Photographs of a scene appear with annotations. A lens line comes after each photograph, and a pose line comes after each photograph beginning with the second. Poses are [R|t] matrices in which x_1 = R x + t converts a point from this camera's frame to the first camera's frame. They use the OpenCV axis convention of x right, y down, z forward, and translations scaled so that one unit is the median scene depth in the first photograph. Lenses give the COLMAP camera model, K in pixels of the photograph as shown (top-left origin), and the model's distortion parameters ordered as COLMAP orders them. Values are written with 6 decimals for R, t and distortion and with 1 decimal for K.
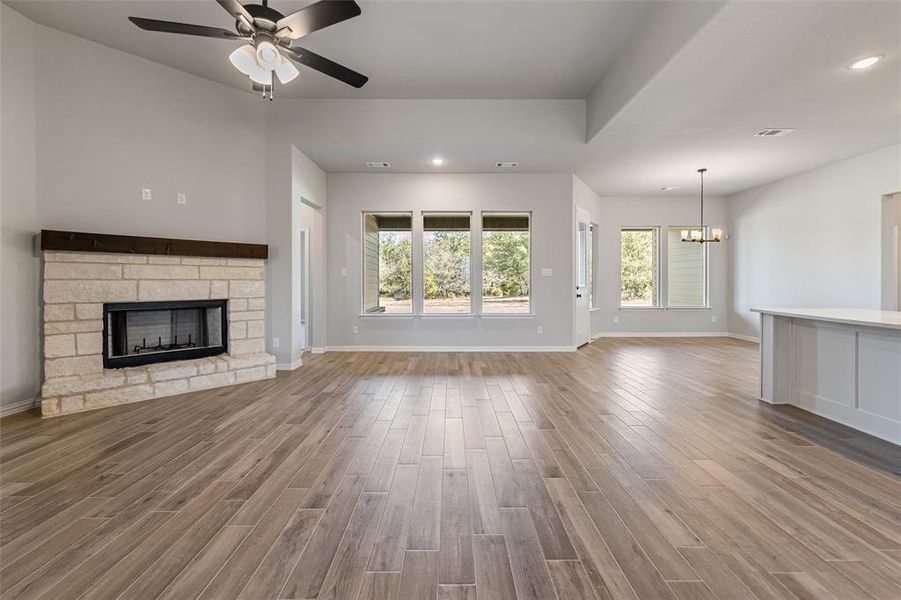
lens RADIAL K [[370.5, 0, 453.8], [0, 370.5, 281.4], [0, 0, 1]] dist [0.000392, 0.000005]
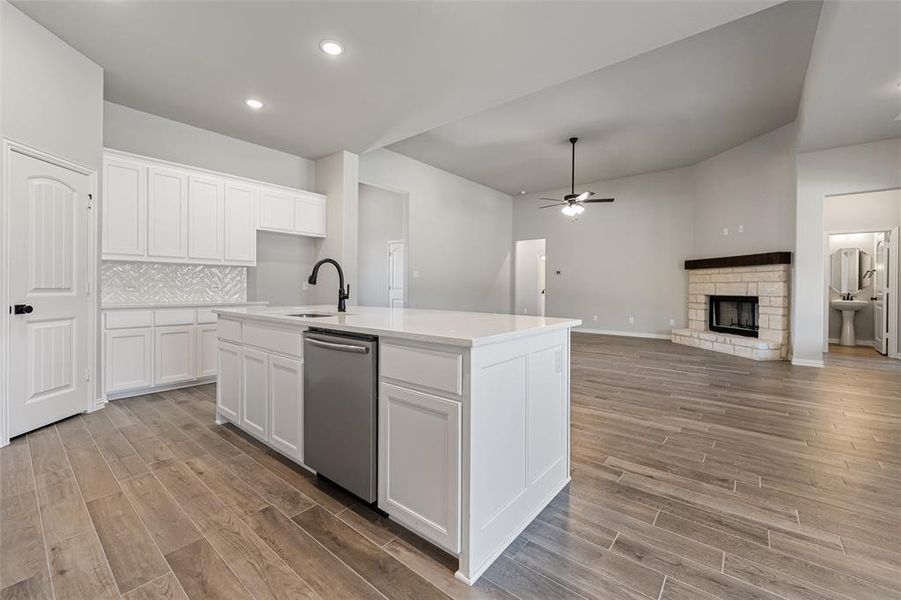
lens RADIAL K [[370.5, 0, 452.7], [0, 370.5, 291.0], [0, 0, 1]] dist [0.000392, 0.000005]
pose [[-0.643636, 0.003738, -0.765322, 1.124717], [-0.005810, 0.999935, 0.009770, 0.022091], [0.765309, 0.010735, -0.643573, 1.021412]]
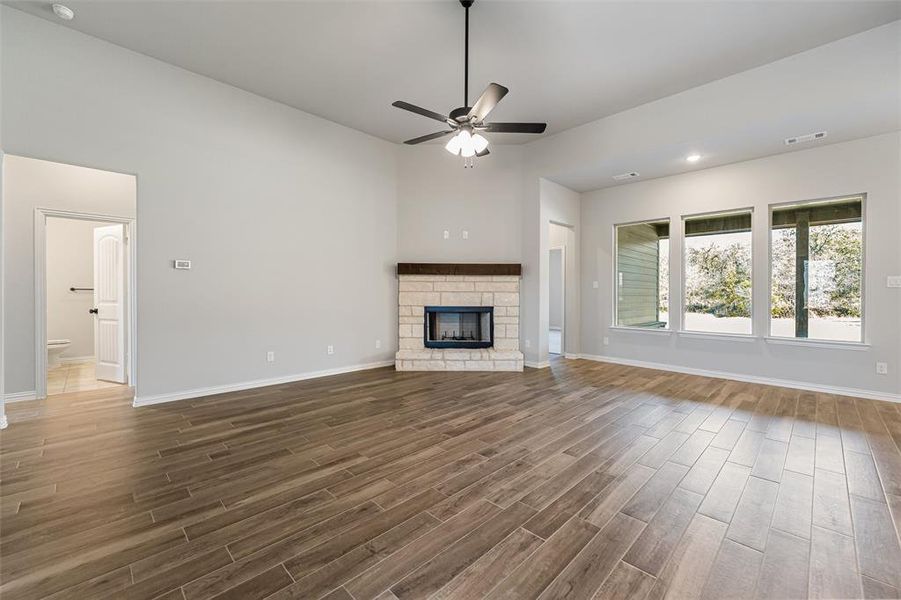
lens RADIAL K [[370.5, 0, 453.6], [0, 370.5, 290.8], [0, 0, 1]] dist [0.000392, 0.000005]
pose [[0.702646, -0.000504, -0.711540, 0.231901], [-0.005301, 0.999968, -0.005943, 0.000365], [0.711520, 0.007948, 0.702621, -0.027346]]
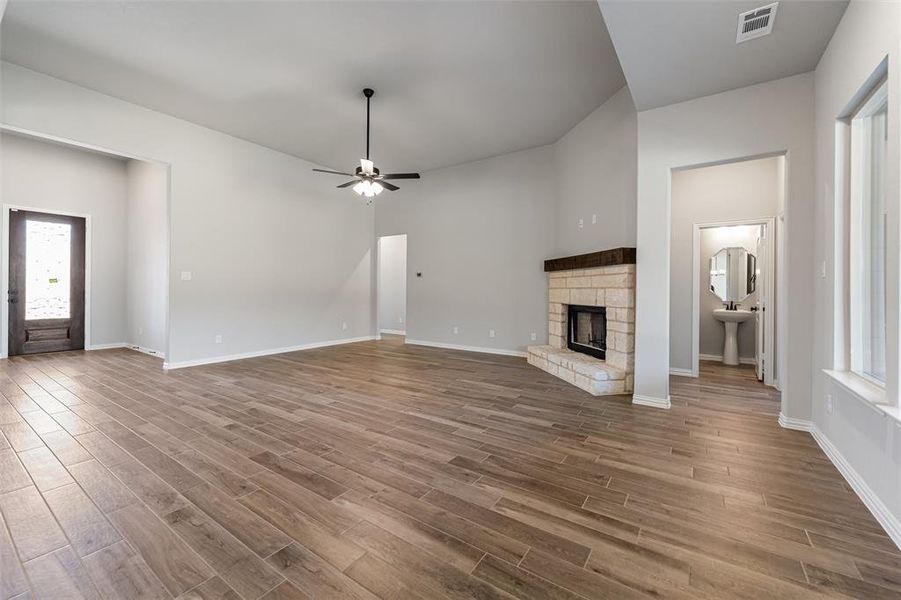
lens RADIAL K [[370.5, 0, 445.9], [0, 370.5, 292.9], [0, 0, 1]] dist [0.000392, 0.000005]
pose [[-0.579787, 0.001546, -0.814766, 0.468801], [-0.007659, 0.999944, 0.007347, 0.005279], [0.814732, 0.010500, -0.579743, 1.234941]]
